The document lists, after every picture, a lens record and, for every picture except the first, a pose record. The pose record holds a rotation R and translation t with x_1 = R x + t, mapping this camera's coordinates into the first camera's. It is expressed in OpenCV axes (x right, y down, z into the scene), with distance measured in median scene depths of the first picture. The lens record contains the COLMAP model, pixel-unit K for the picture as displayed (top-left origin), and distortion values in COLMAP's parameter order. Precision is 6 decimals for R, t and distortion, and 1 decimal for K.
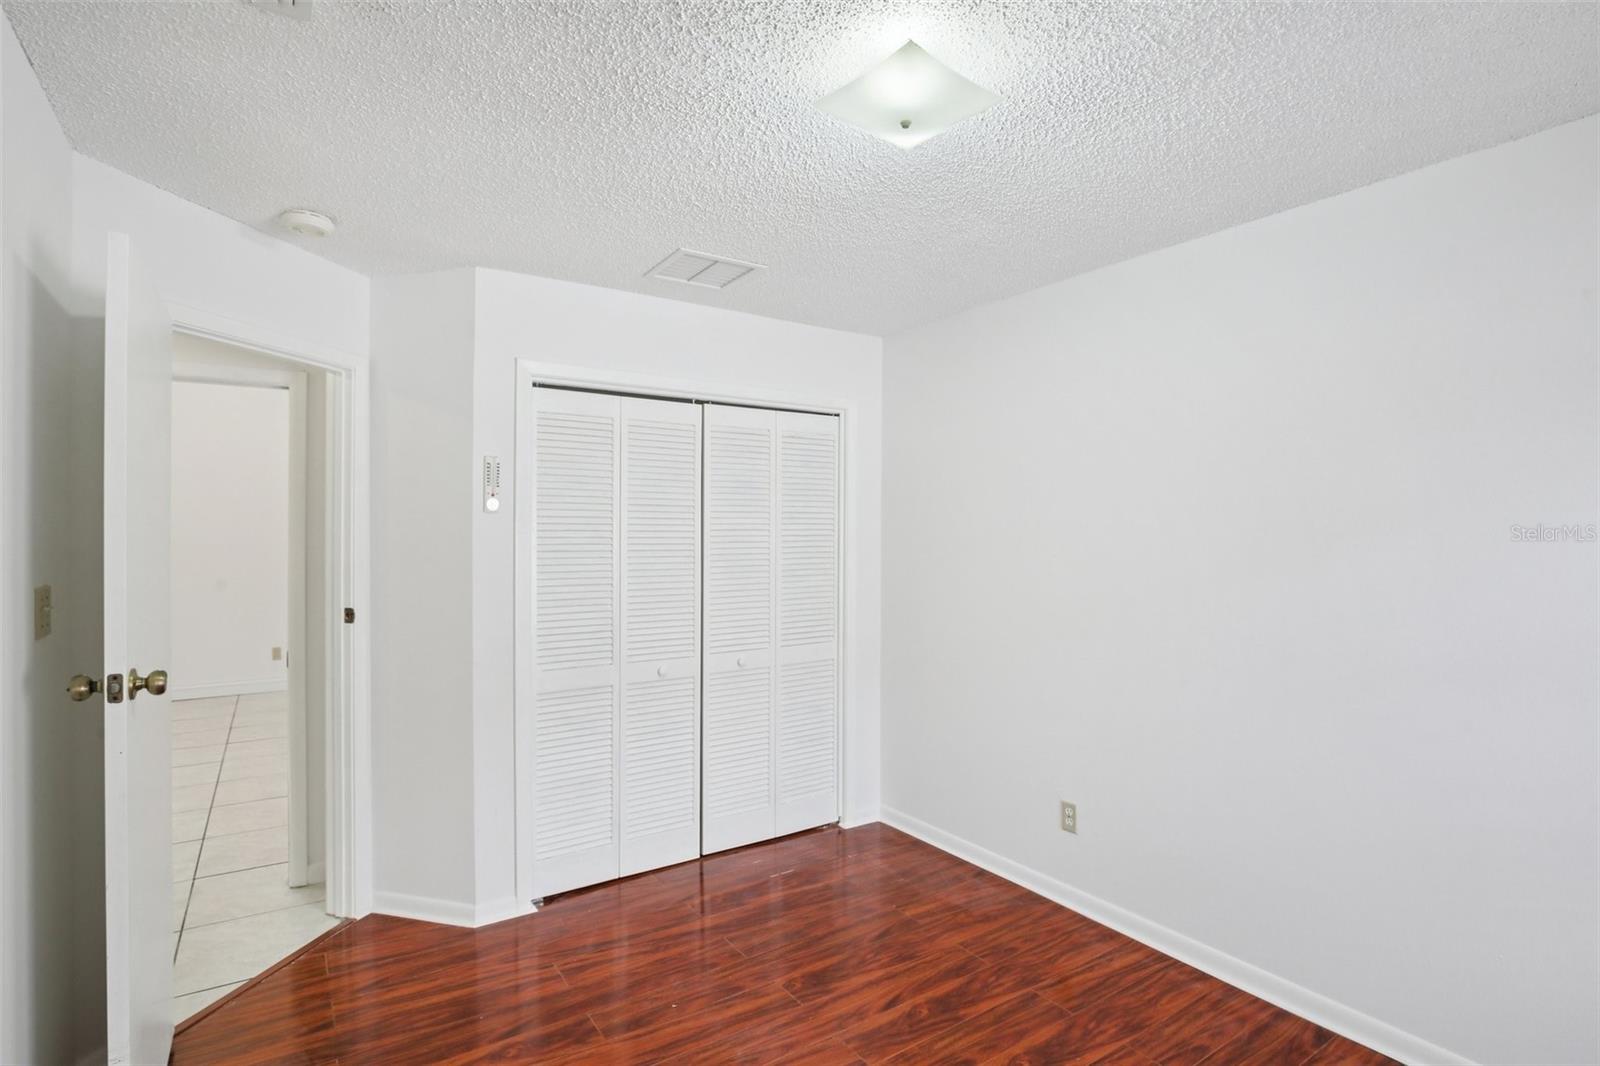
lens RADIAL K [[802.6, 0, 795.2], [0, 802.6, 537.2], [0, 0, 1]] dist [-0.006050, -0.000413]
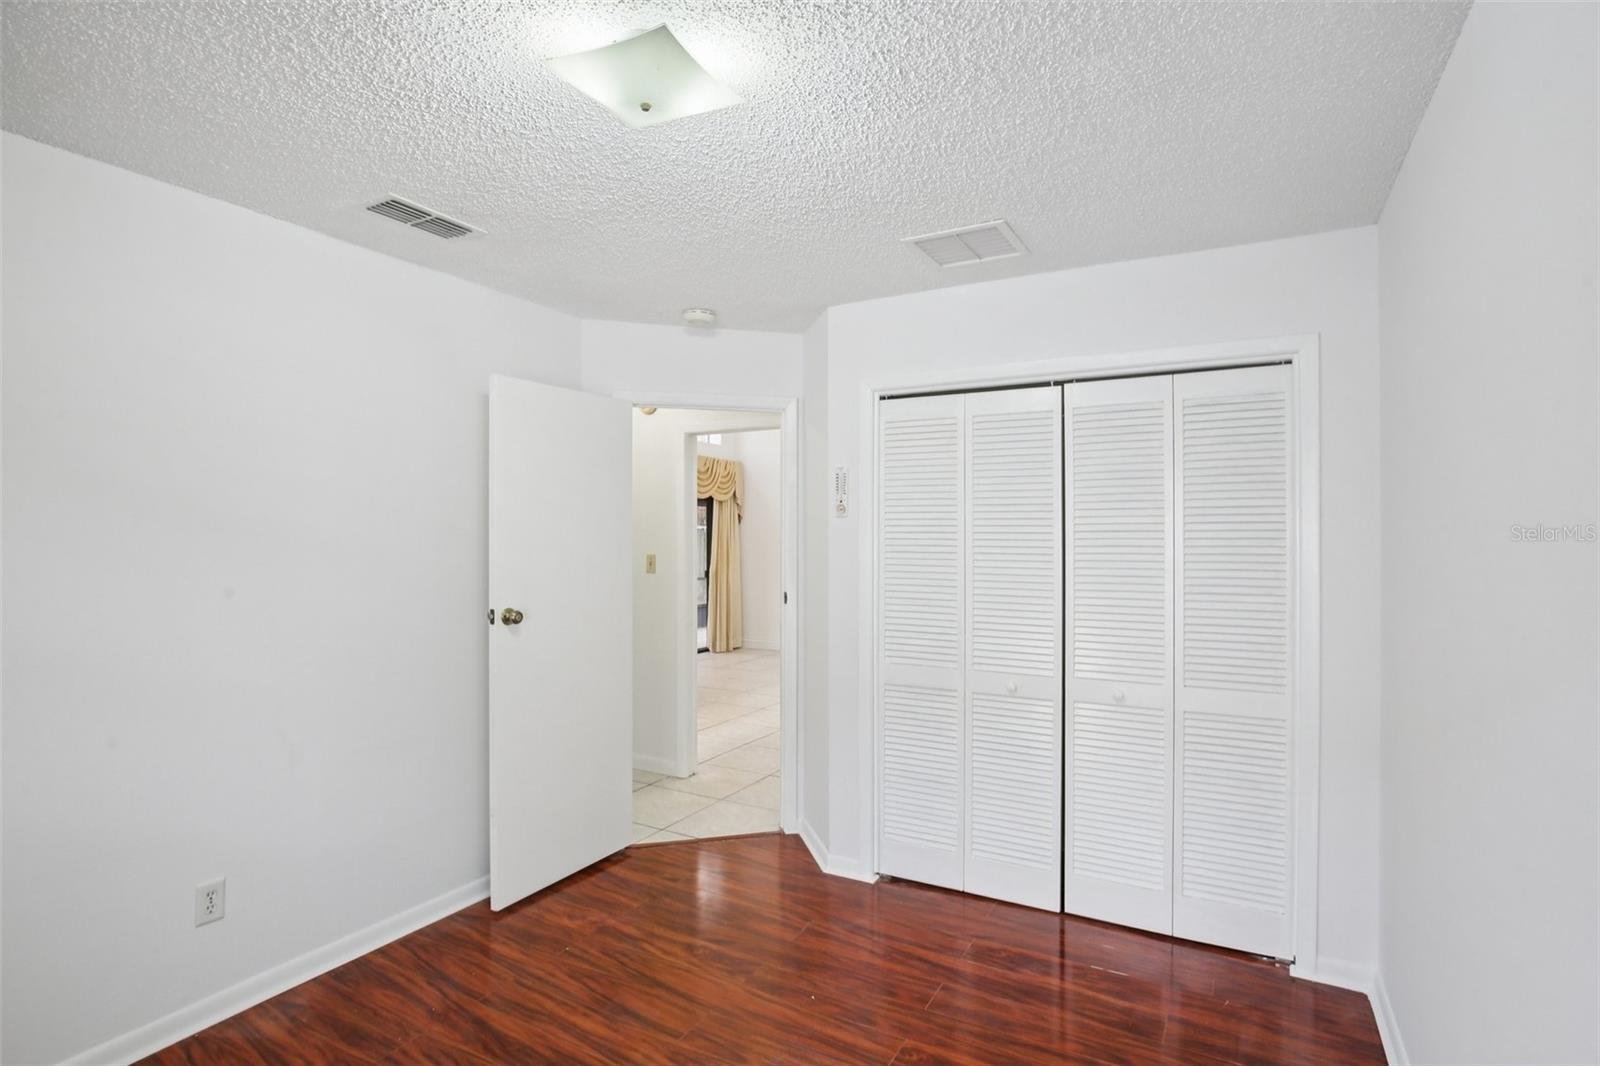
lens RADIAL K [[802.6, 0, 792.8], [0, 802.6, 532.8], [0, 0, 1]] dist [-0.006050, -0.000413]
pose [[0.452554, -0.001907, -0.891735, 0.605039], [-0.006661, 0.999963, -0.005519, -0.000768], [0.891712, 0.008437, 0.452524, 0.412856]]
